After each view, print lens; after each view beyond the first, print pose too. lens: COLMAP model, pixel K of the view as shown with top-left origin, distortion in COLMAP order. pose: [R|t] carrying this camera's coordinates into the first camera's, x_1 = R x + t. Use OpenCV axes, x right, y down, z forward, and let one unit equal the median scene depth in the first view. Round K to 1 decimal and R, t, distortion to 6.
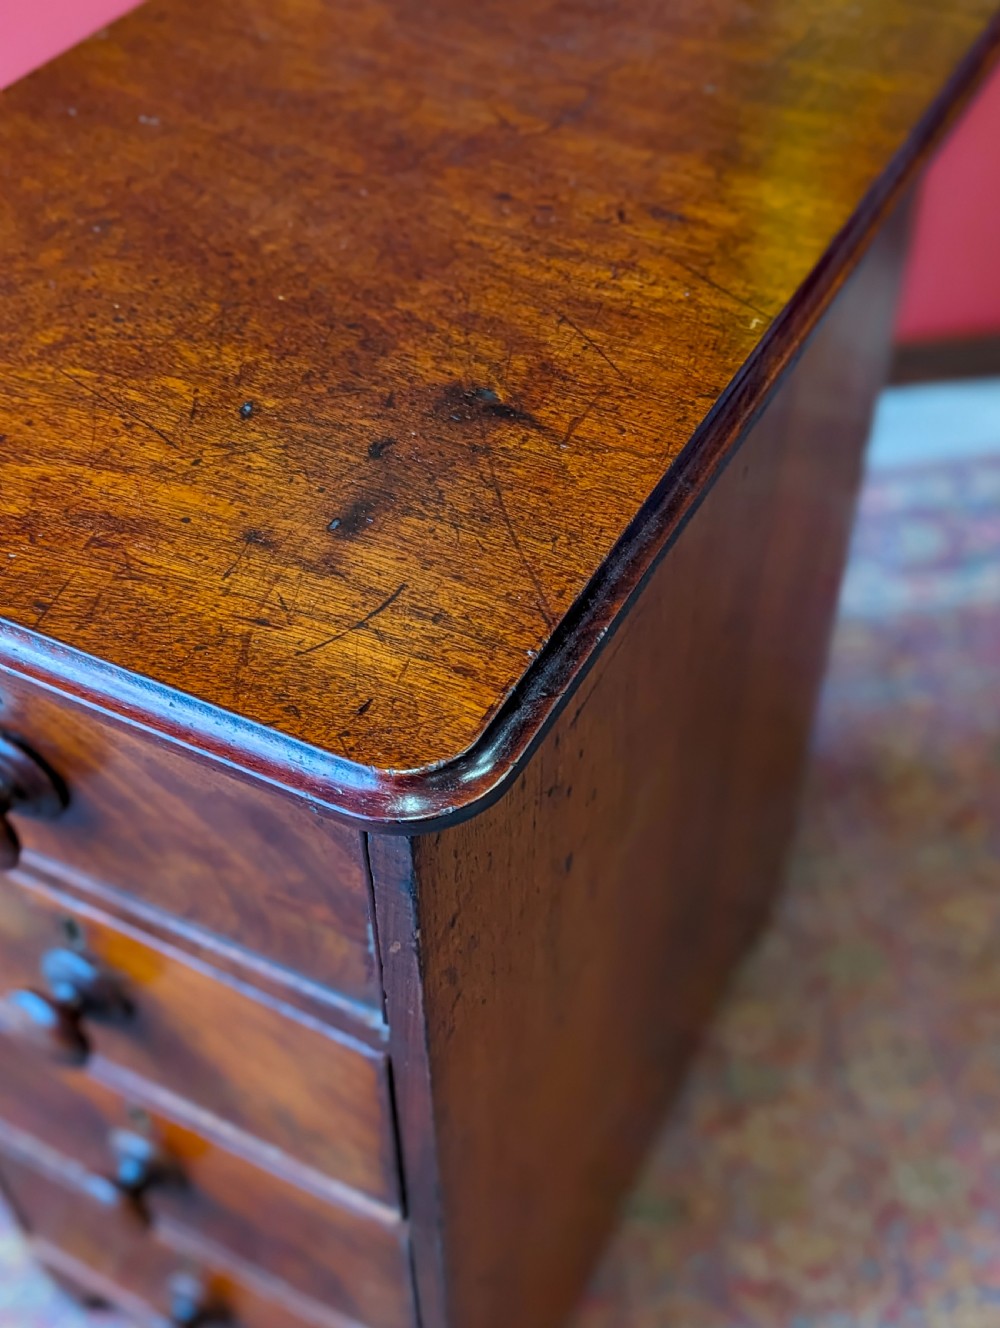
lens RADIAL K [[1474.5, 0, 492.9], [0, 1474.5, 667.1], [0, 0, 1]] dist [0.129365, -0.366457]
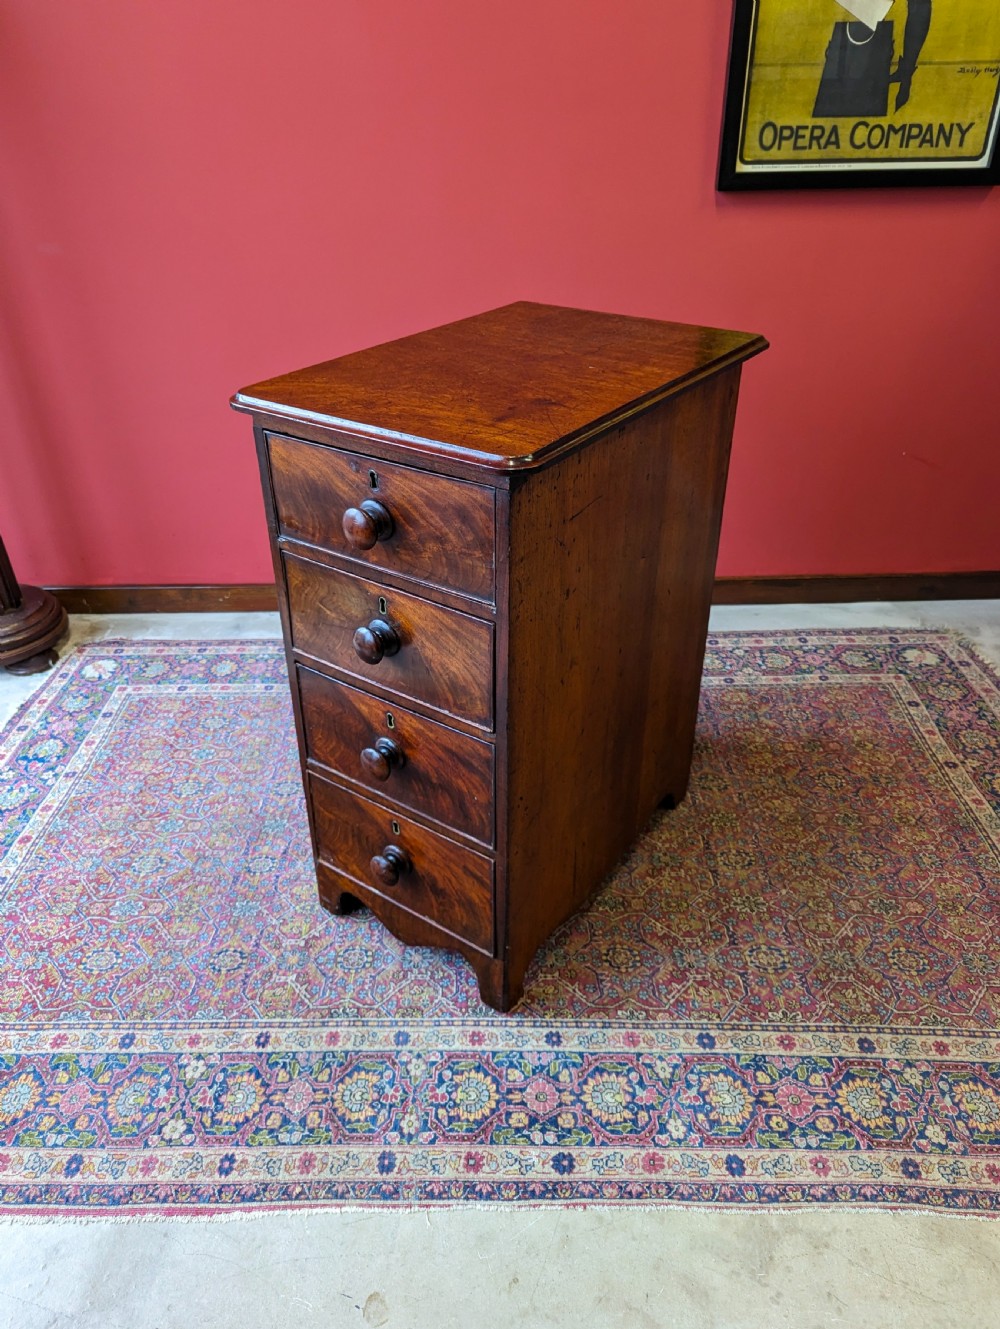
lens RADIAL K [[918.2, 0, 496.4], [0, 918.2, 660.6], [0, 0, 1]] dist [0.061327, -0.055848]
pose [[0.992424, 0.073535, -0.098428, 0.111390], [-0.095590, 0.965420, -0.242544, 0.774891], [0.077189, 0.250115, 0.965134, -0.675832]]
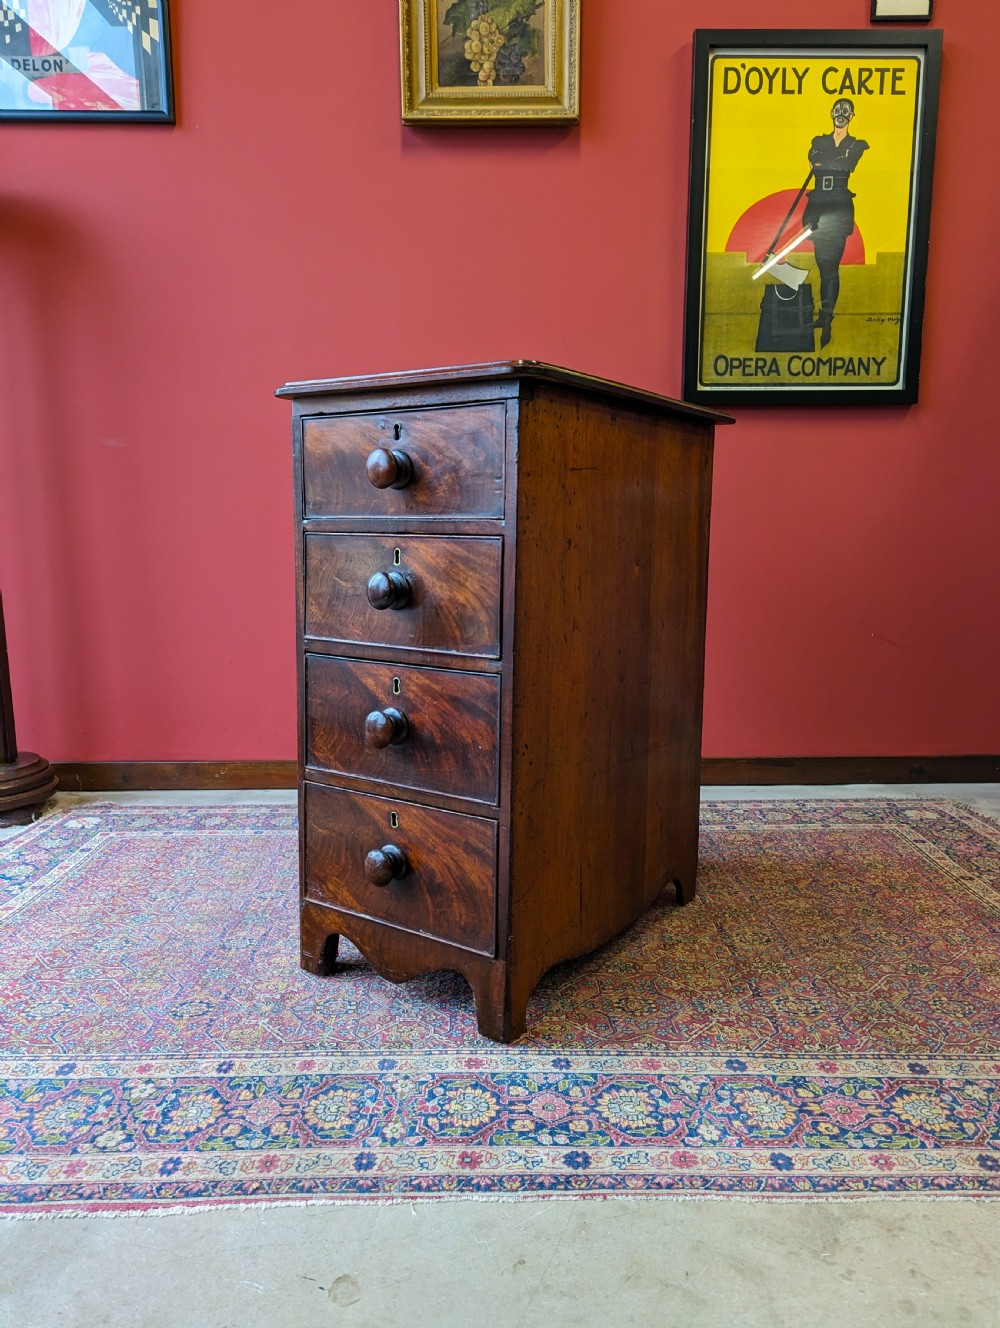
lens RADIAL K [[923.2, 0, 509.2], [0, 923.2, 670.6], [0, 0, 1]] dist [0.068154, -0.063402]
pose [[0.994258, 0.043164, -0.097918, 0.142927], [-0.093801, 0.791949, -0.603340, 1.667464], [0.051504, 0.609060, 0.791450, -0.330469]]
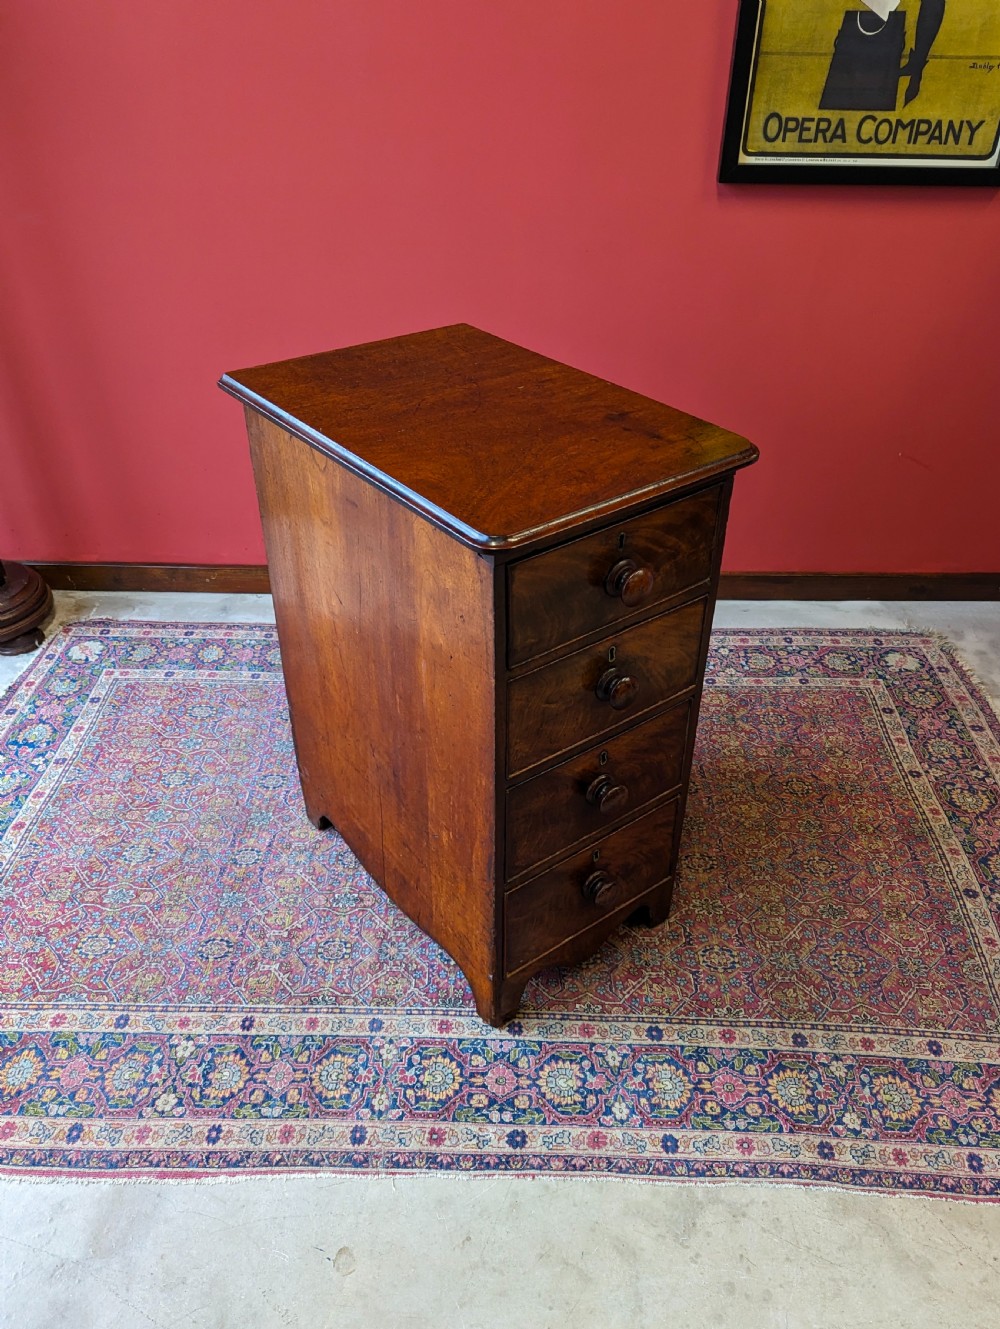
lens RADIAL K [[974.3, 0, 512.3], [0, 974.3, 702.0], [0, 0, 1]] dist [0.045145, -0.021614]
pose [[0.990986, 0.108297, -0.078861, 0.200247], [-0.119247, 0.981340, -0.150838, 0.643571], [0.061054, 0.158883, 0.985408, -0.961217]]
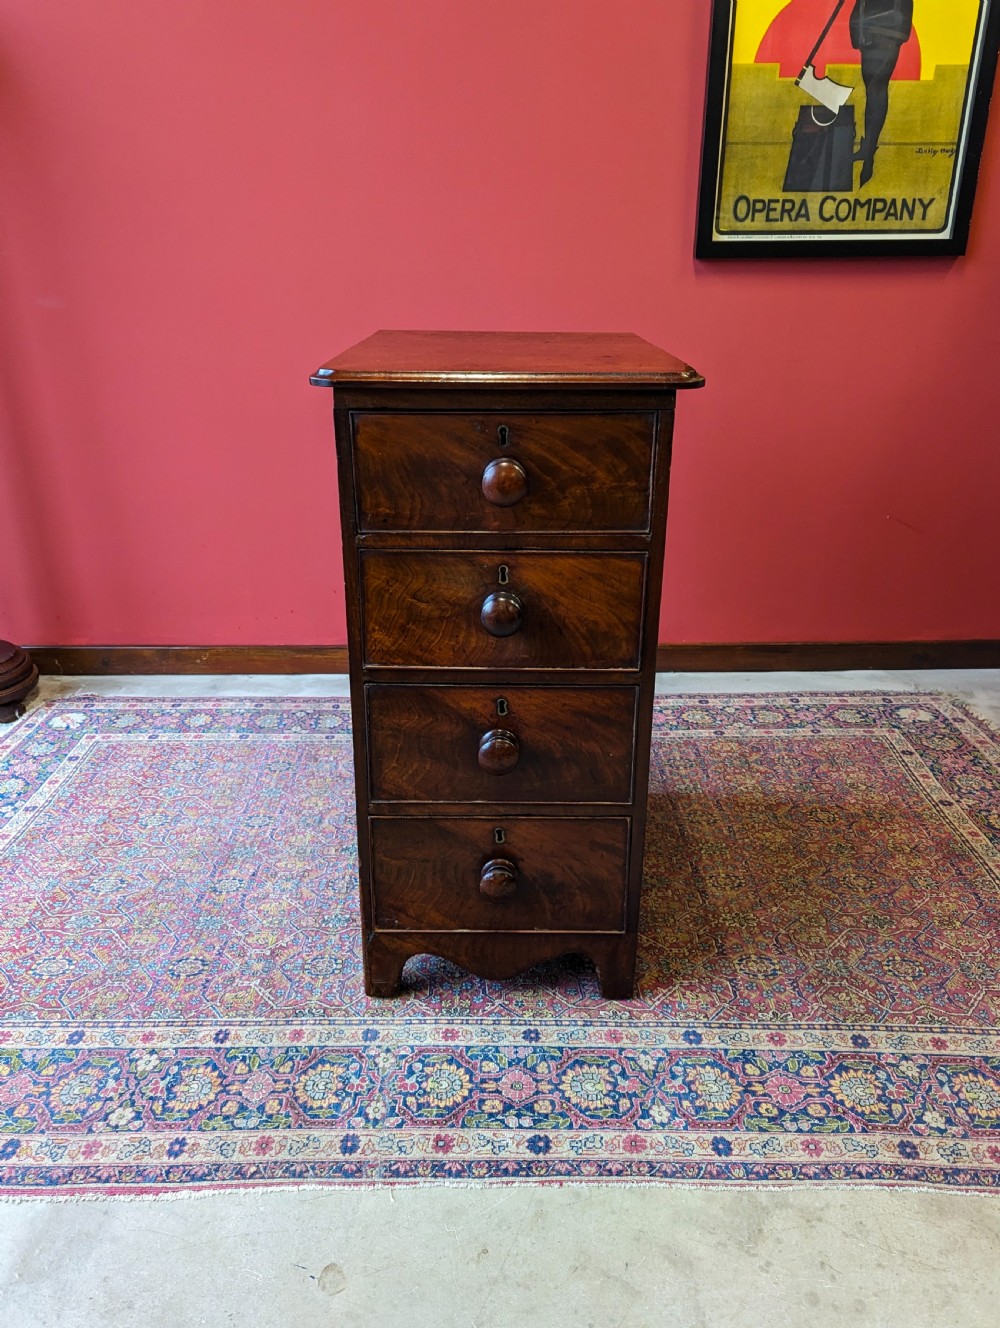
lens RADIAL K [[977.8, 0, 506.6], [0, 977.8, 688.3], [0, 0, 1]] dist [0.055391, -0.044930]
pose [[0.993377, 0.069608, -0.091416, 0.191331], [-0.099517, 0.918909, -0.381710, 1.250541], [0.057433, 0.388279, 0.919750, -0.650203]]
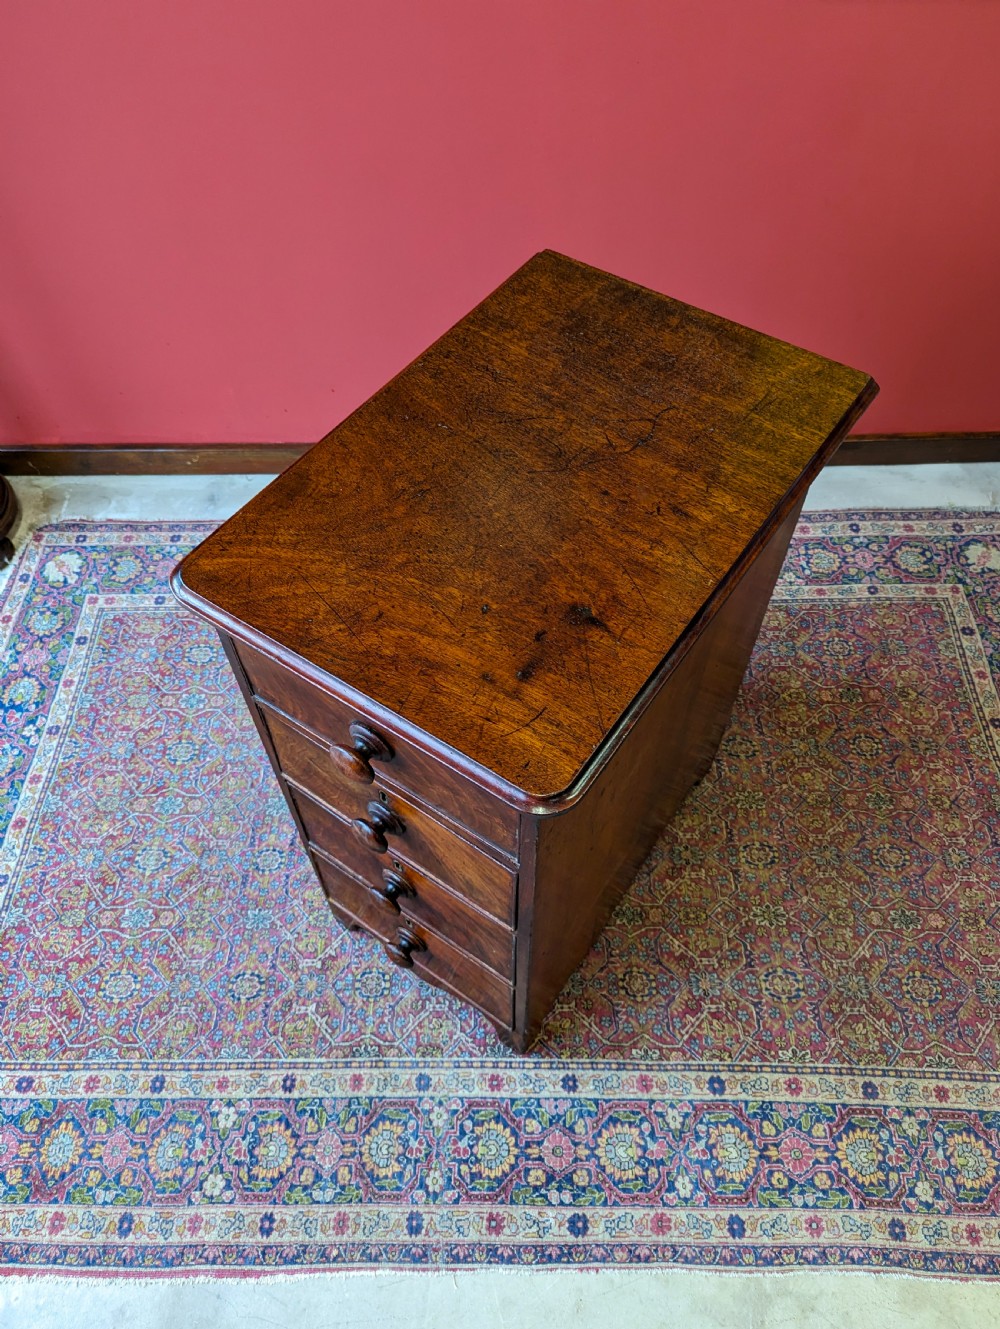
lens RADIAL K [[923.9, 0, 509.3], [0, 923.9, 671.1], [0, 0, 1]] dist [0.068154, -0.063402]
pose [[0.993425, 0.100874, -0.054145, -0.037099], [-0.091375, 0.983542, 0.155873, -0.297199], [0.068977, -0.149901, 0.986292, -0.433334]]
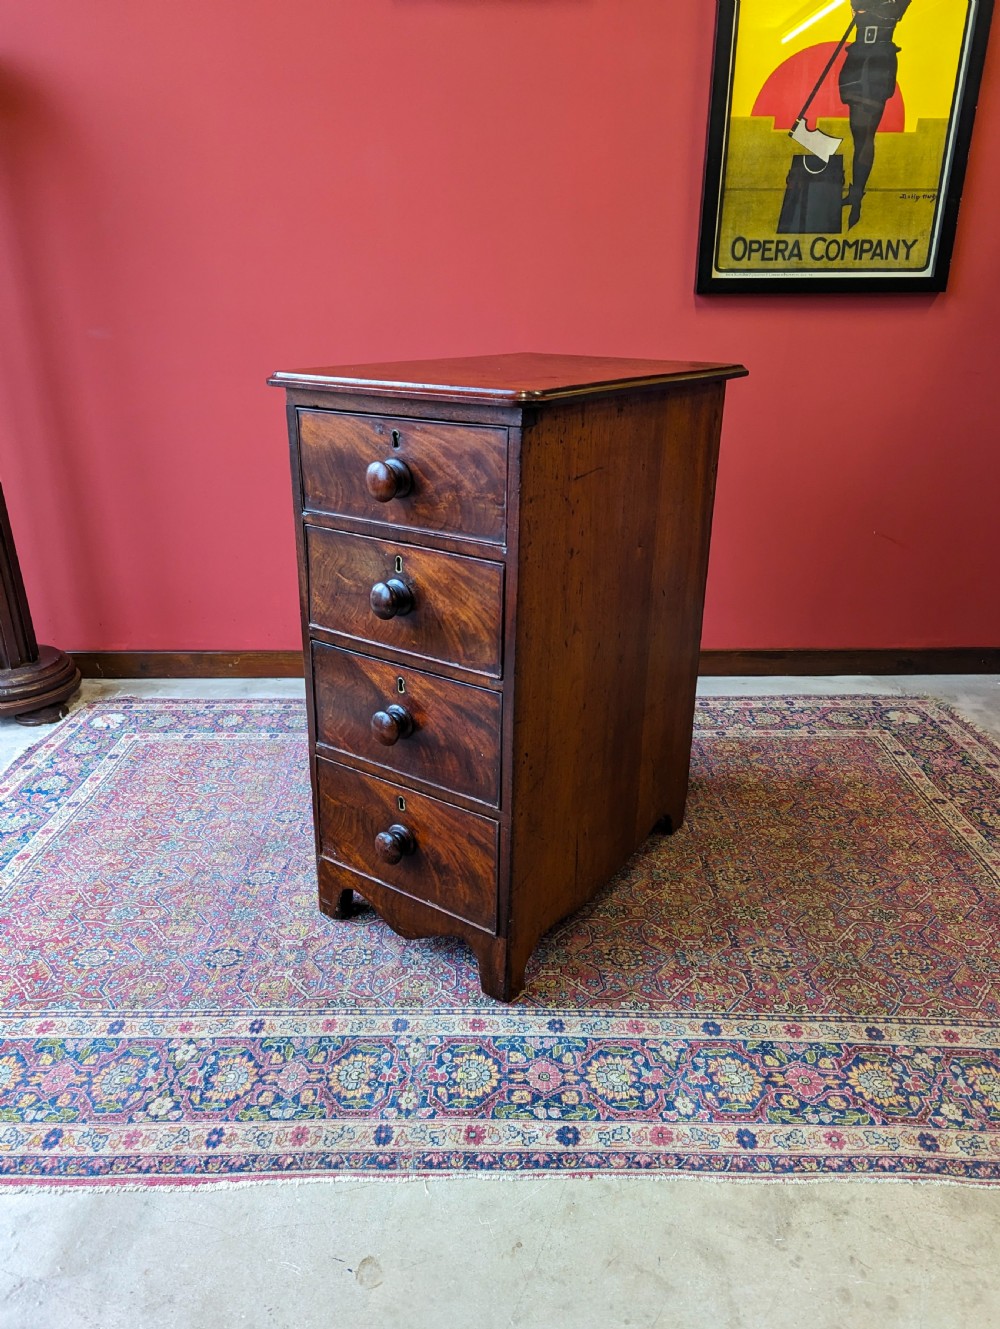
lens RADIAL K [[896.7, 0, 502.8], [0, 896.7, 659.2], [0, 0, 1]] dist [0.070319, -0.062693]
pose [[0.993152, 0.068476, -0.094653, 0.113551], [-0.101874, 0.904202, -0.414778, 1.231699], [0.057183, 0.421581, 0.904986, -0.582021]]
